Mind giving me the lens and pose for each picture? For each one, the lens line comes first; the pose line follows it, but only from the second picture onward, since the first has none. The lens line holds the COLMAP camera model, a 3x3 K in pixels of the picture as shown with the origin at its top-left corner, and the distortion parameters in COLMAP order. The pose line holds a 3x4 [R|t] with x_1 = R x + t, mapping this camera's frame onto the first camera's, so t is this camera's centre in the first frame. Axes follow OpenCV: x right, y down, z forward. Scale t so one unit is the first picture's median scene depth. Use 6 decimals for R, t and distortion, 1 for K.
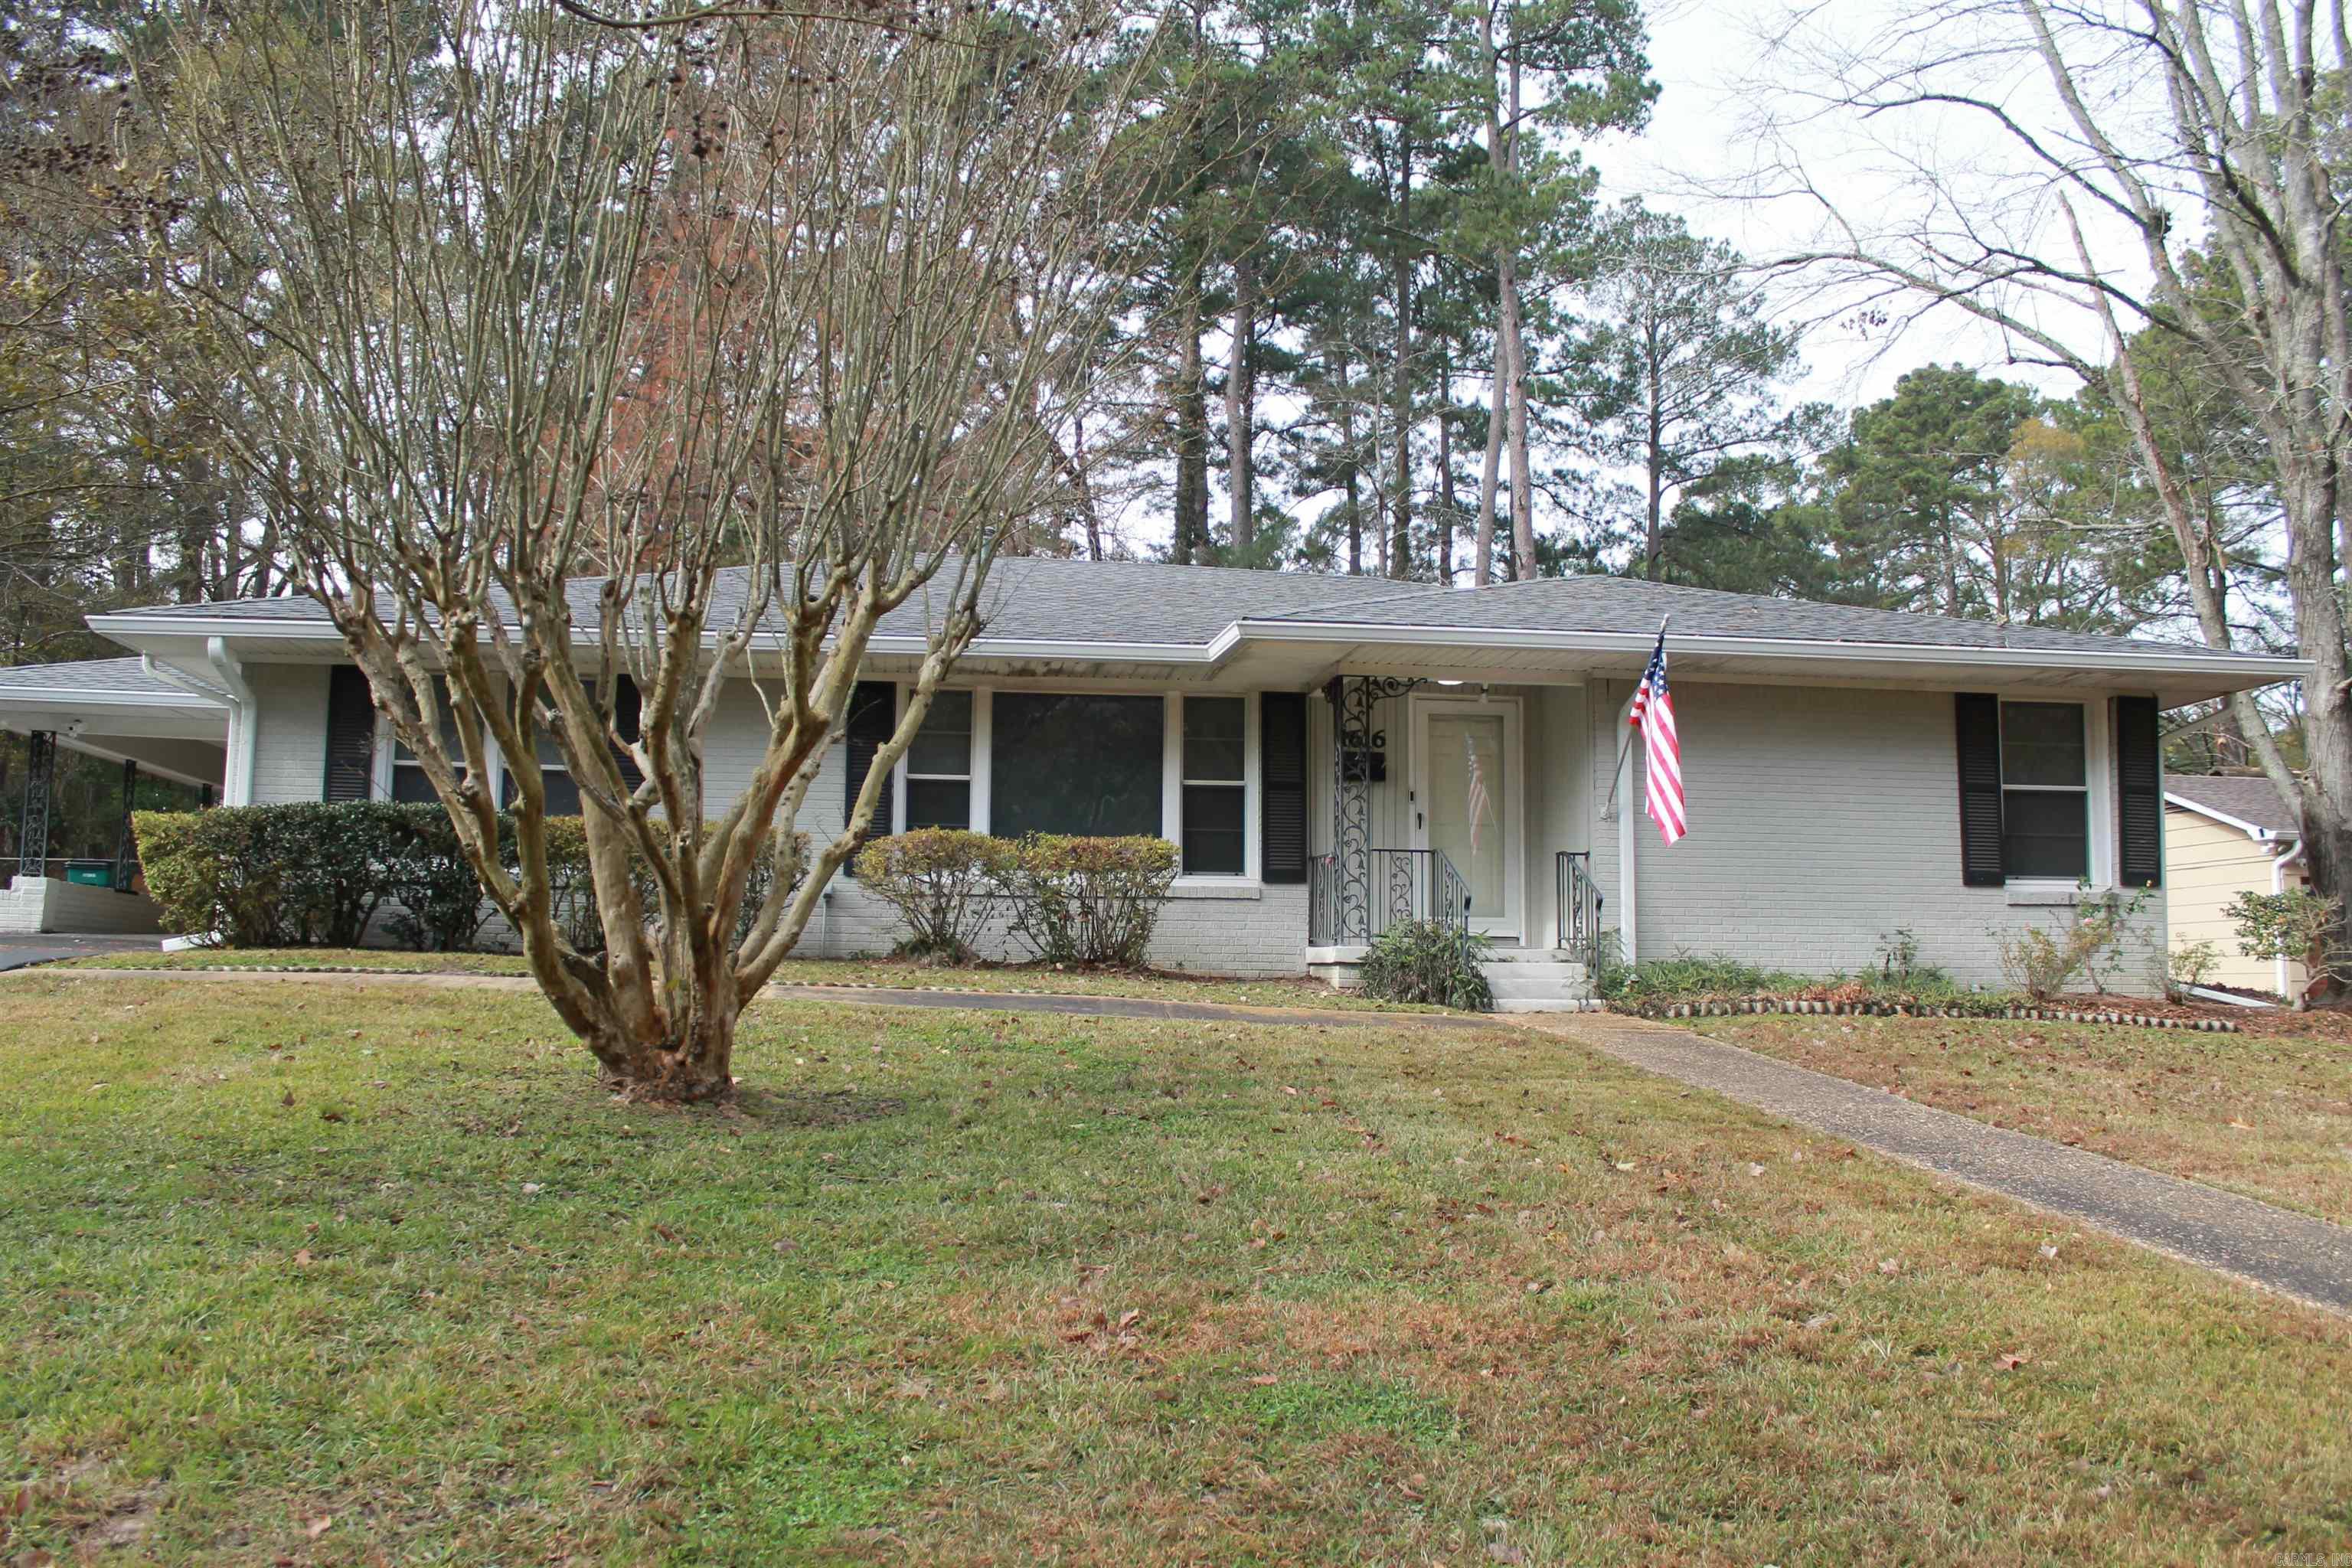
lens RADIAL K [[1975.6, 0, 1165.0], [0, 1975.6, 809.9], [0, 0, 1]] dist [-0.170631, 0.168491]
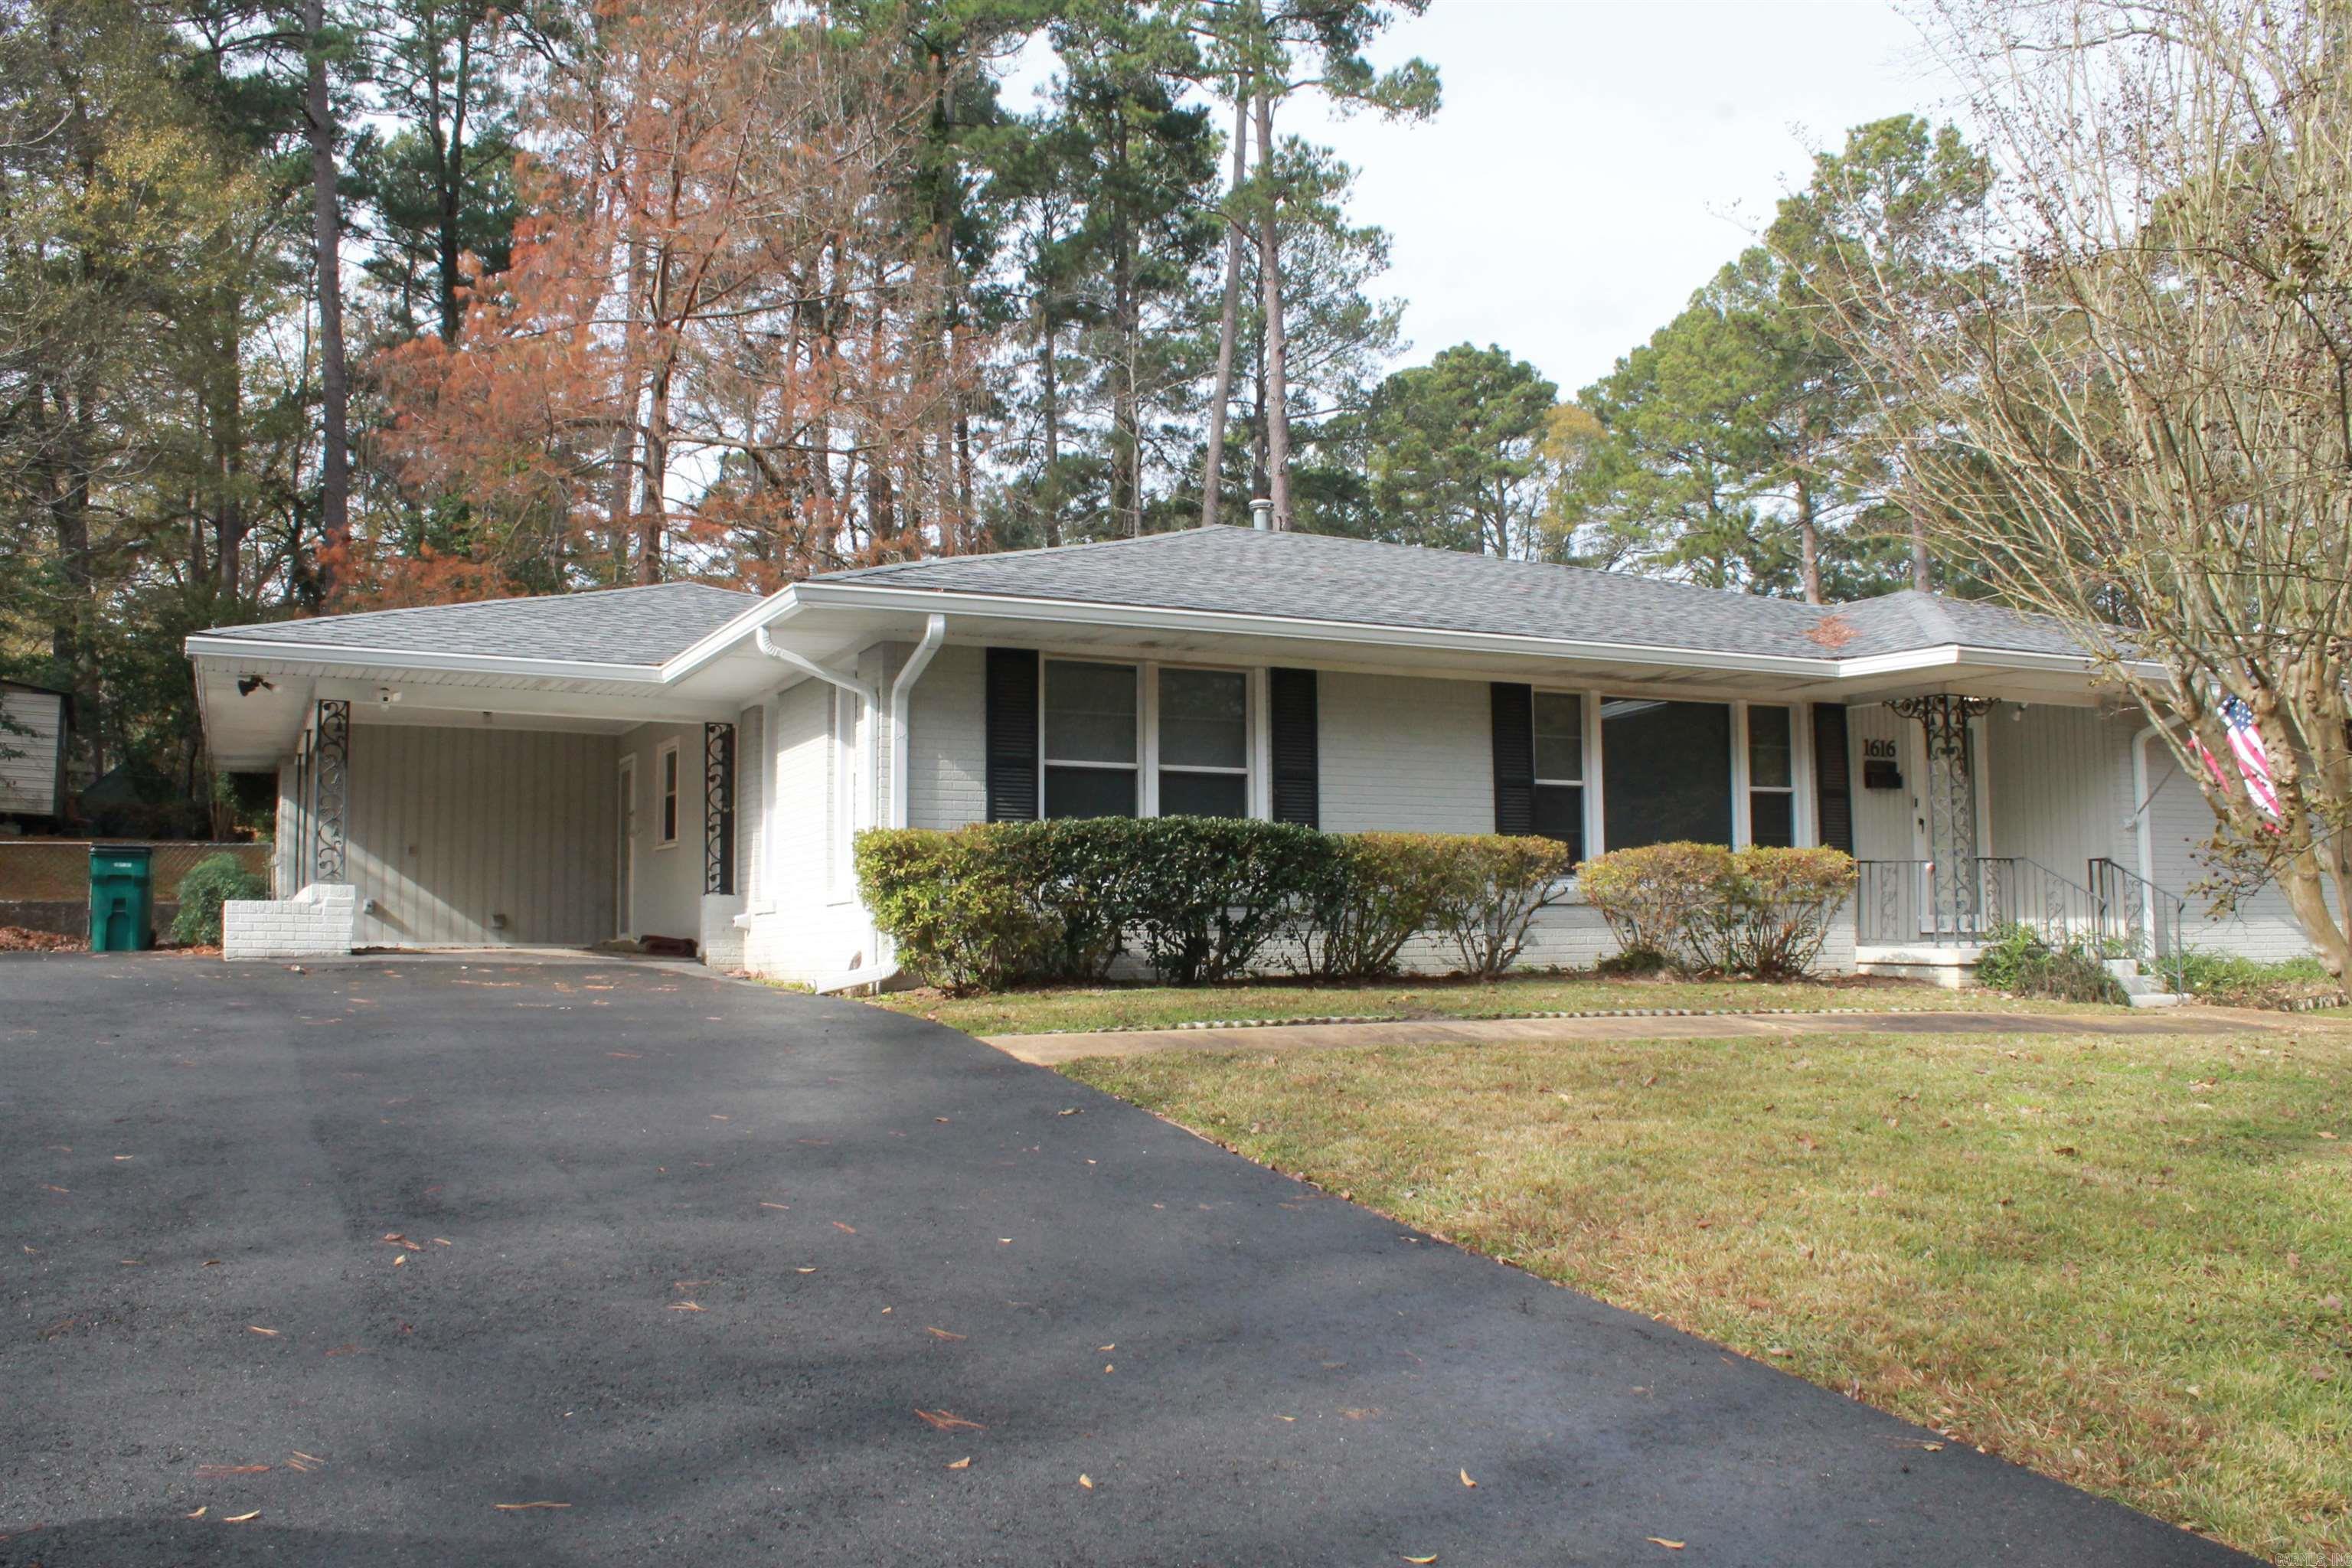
lens RADIAL K [[1975.6, 0, 1165.0], [0, 1975.6, 809.9], [0, 0, 1]] dist [-0.170631, 0.168491]
pose [[0.945493, 0.005030, 0.325602, -0.594234], [-0.016028, 0.999388, 0.031104, -0.029790], [-0.325247, -0.034628, 0.944995, 0.145013]]
